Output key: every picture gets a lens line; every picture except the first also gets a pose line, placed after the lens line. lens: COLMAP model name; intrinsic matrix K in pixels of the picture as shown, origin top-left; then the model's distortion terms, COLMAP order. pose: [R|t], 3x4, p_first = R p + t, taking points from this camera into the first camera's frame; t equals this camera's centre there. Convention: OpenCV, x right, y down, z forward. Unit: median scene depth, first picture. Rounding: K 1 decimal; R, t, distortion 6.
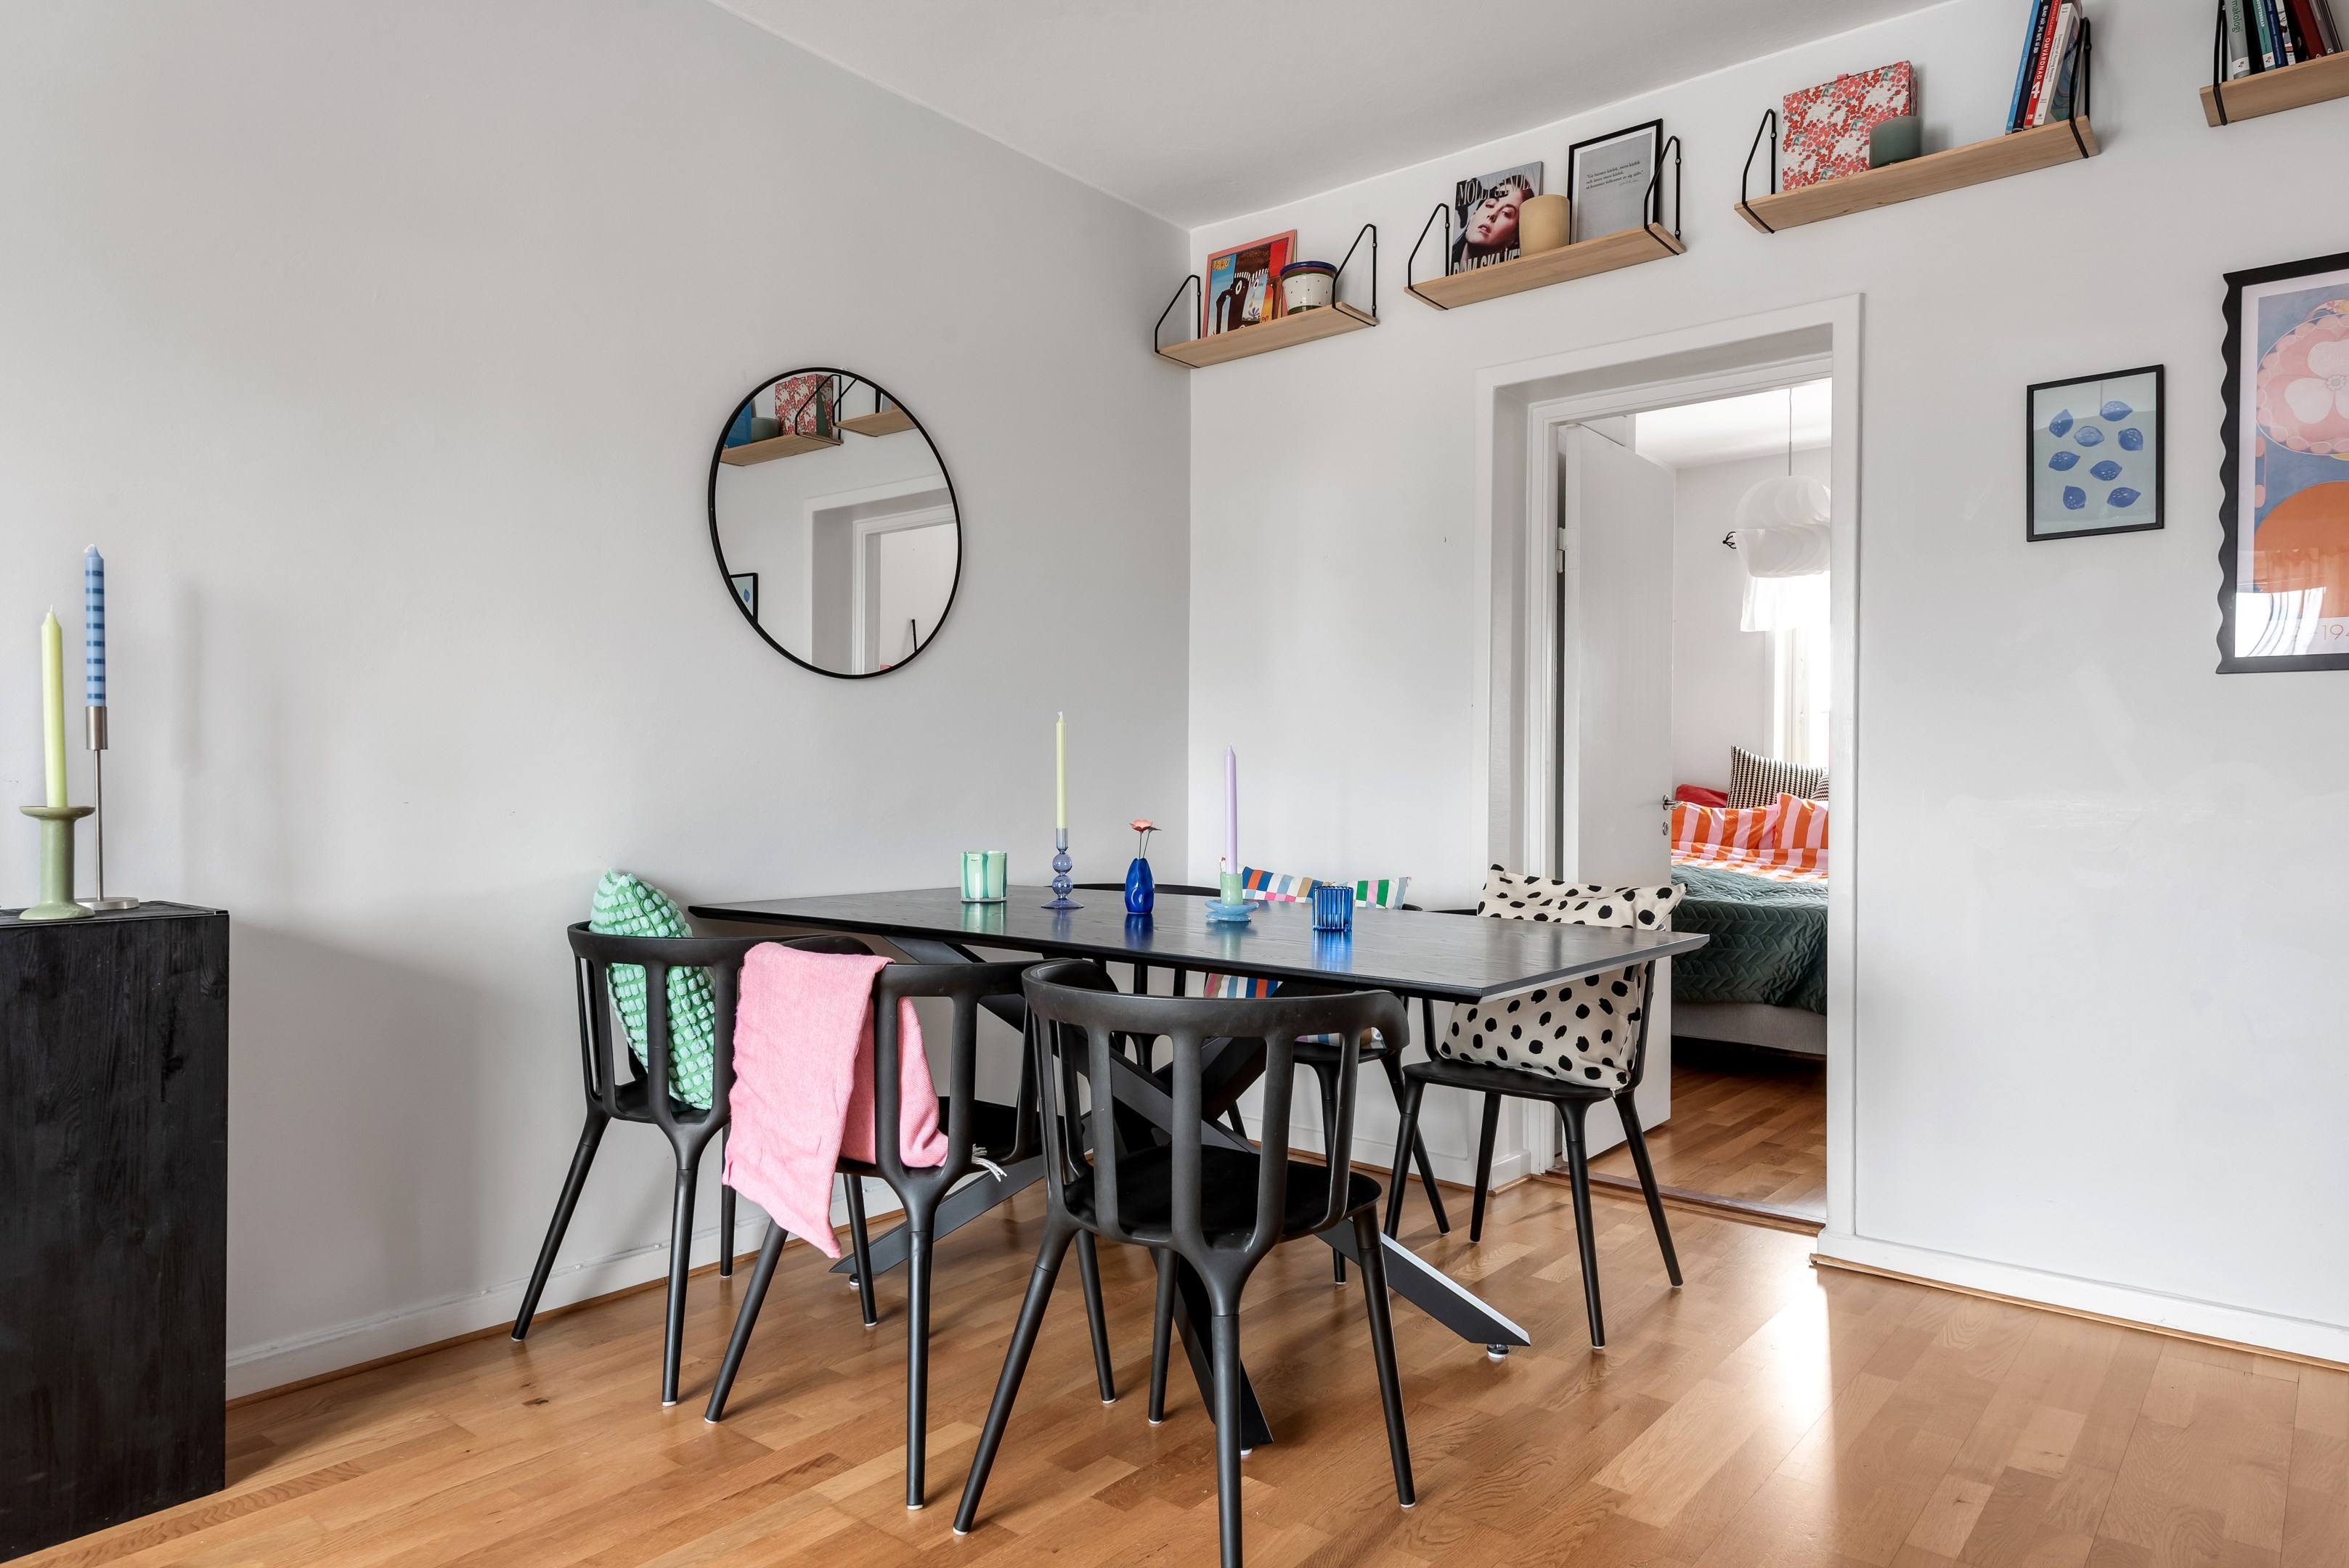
lens RADIAL K [[1481.5, 0, 1165.3], [0, 1481.5, 789.2], [0, 0, 1]] dist [0.006763, 0.000640]
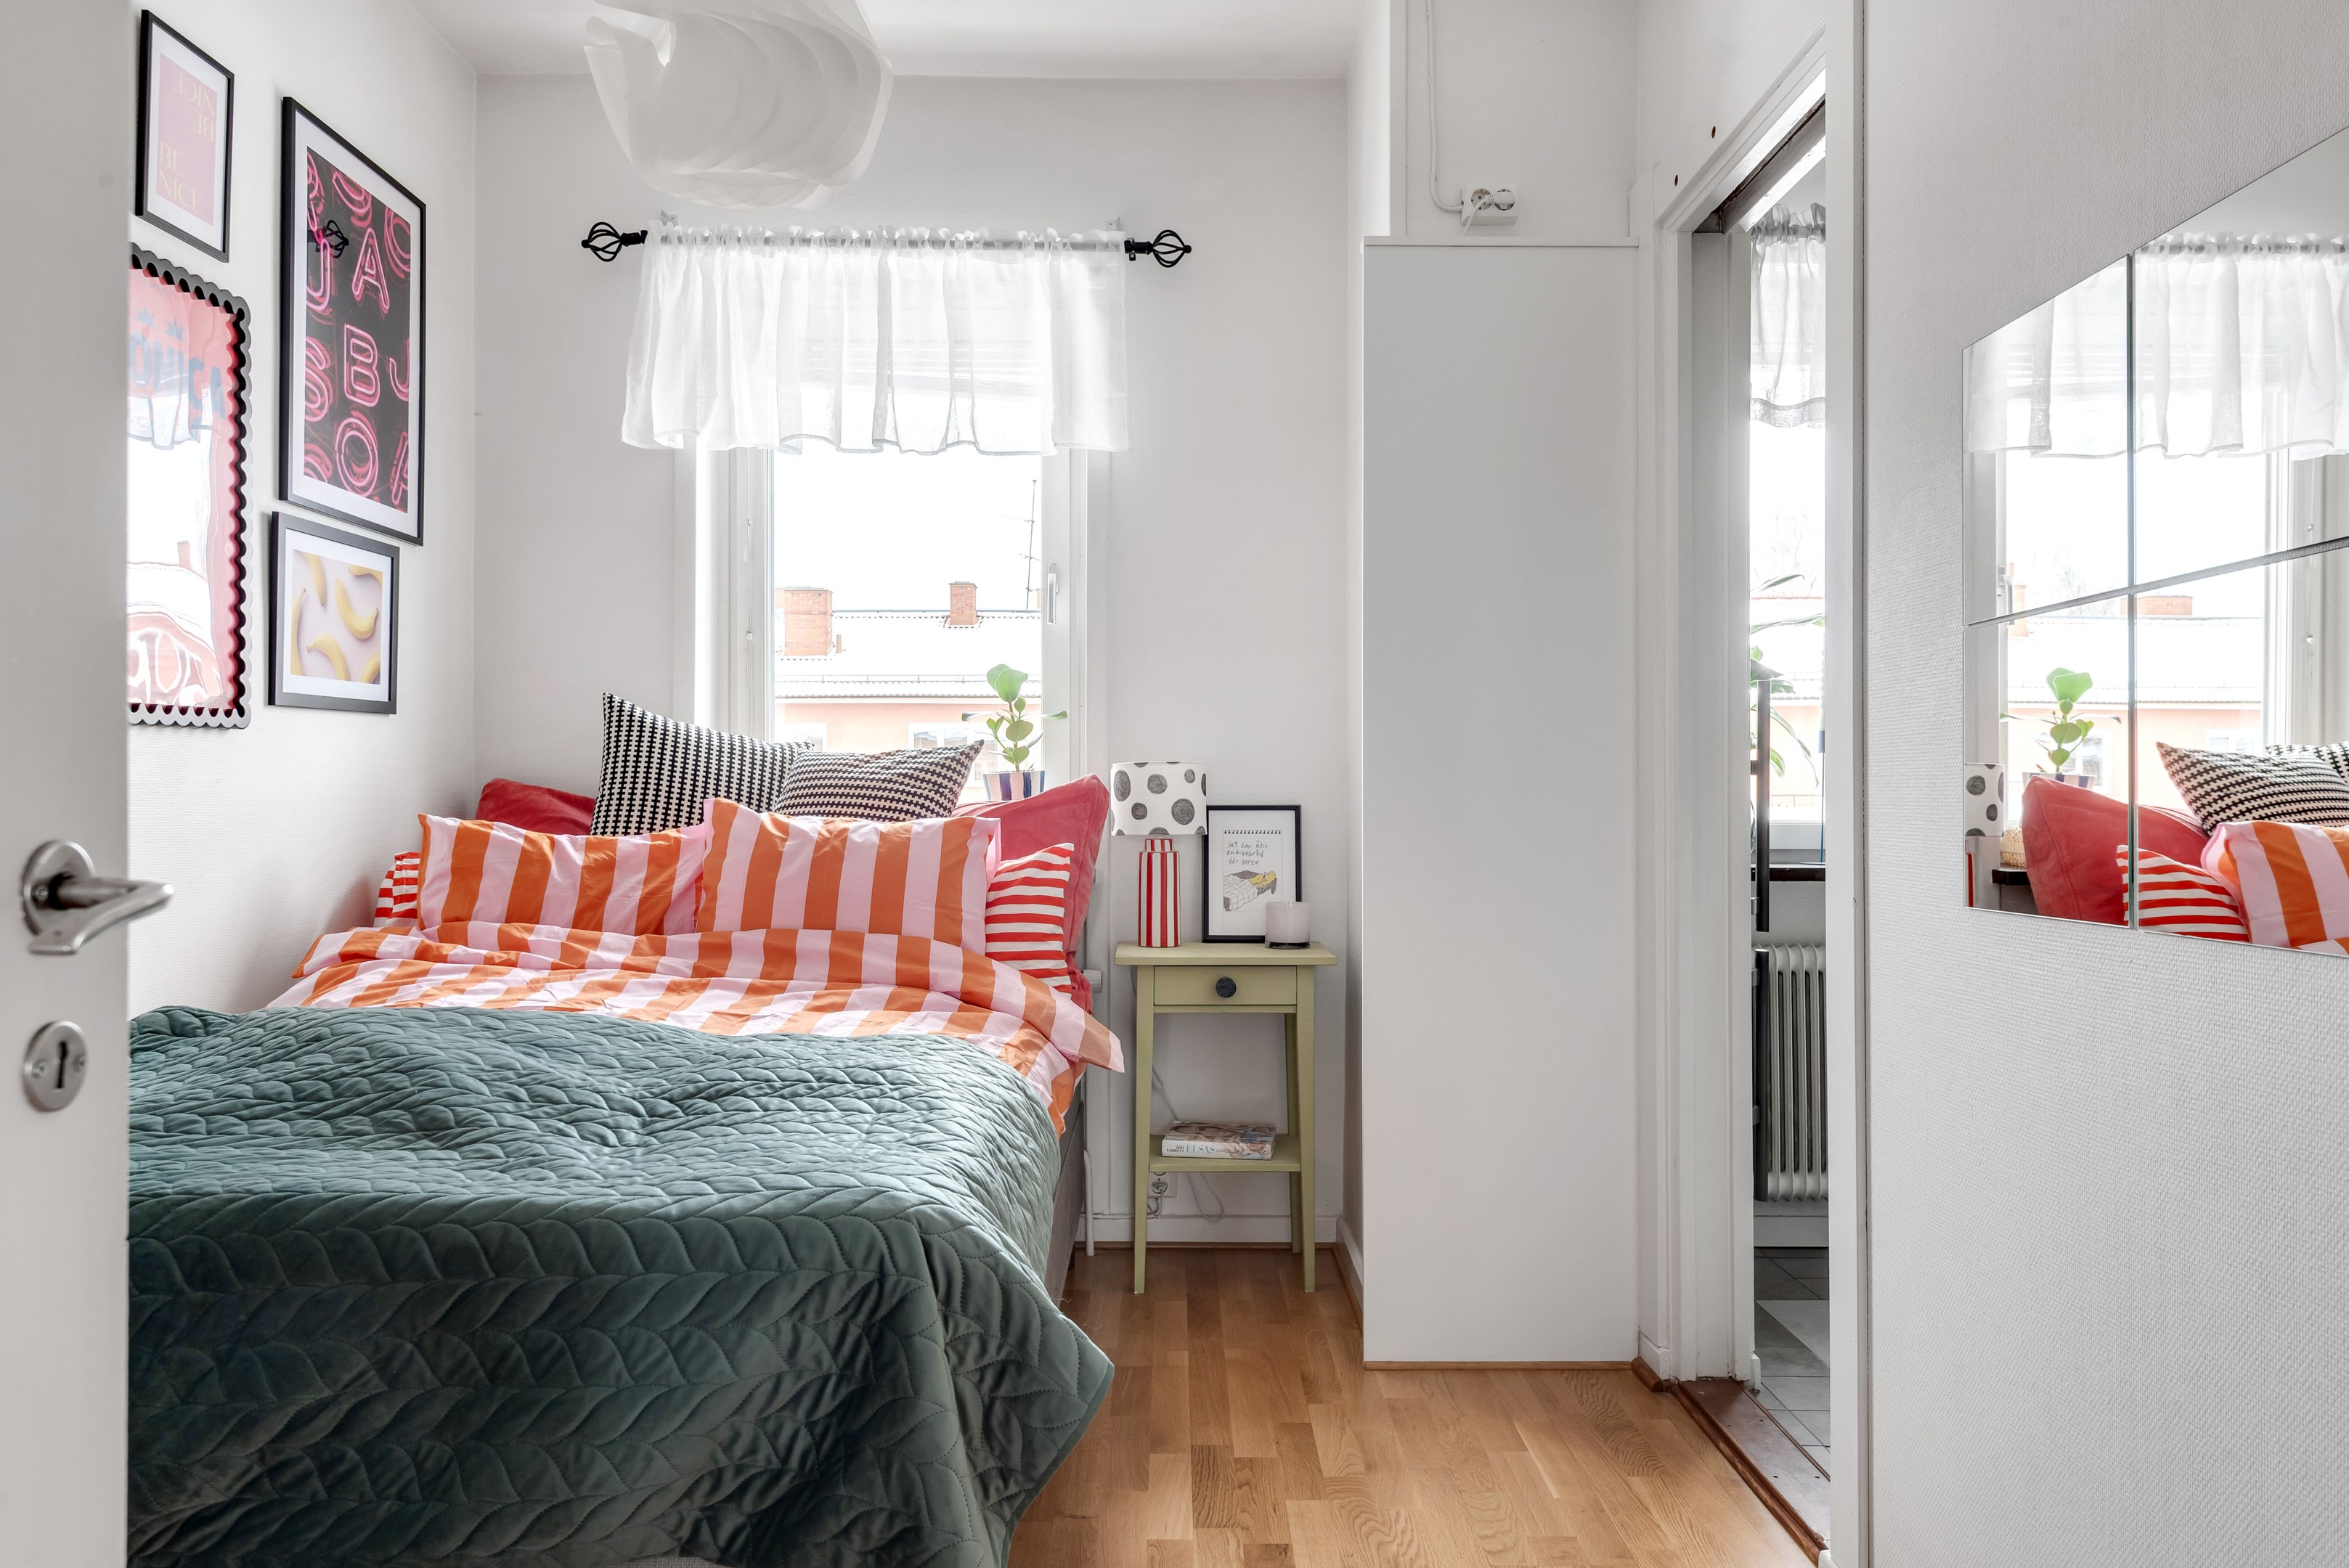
lens RADIAL K [[1481.5, 0, 1169.5], [0, 1481.5, 782.7], [0, 0, 1]] dist [0.006763, 0.000640]
pose [[0.759444, -0.002248, 0.650569, 0.234907], [0.004736, 0.999987, -0.002073, -0.000660], [-0.650555, 0.004655, 0.759445, 0.585248]]
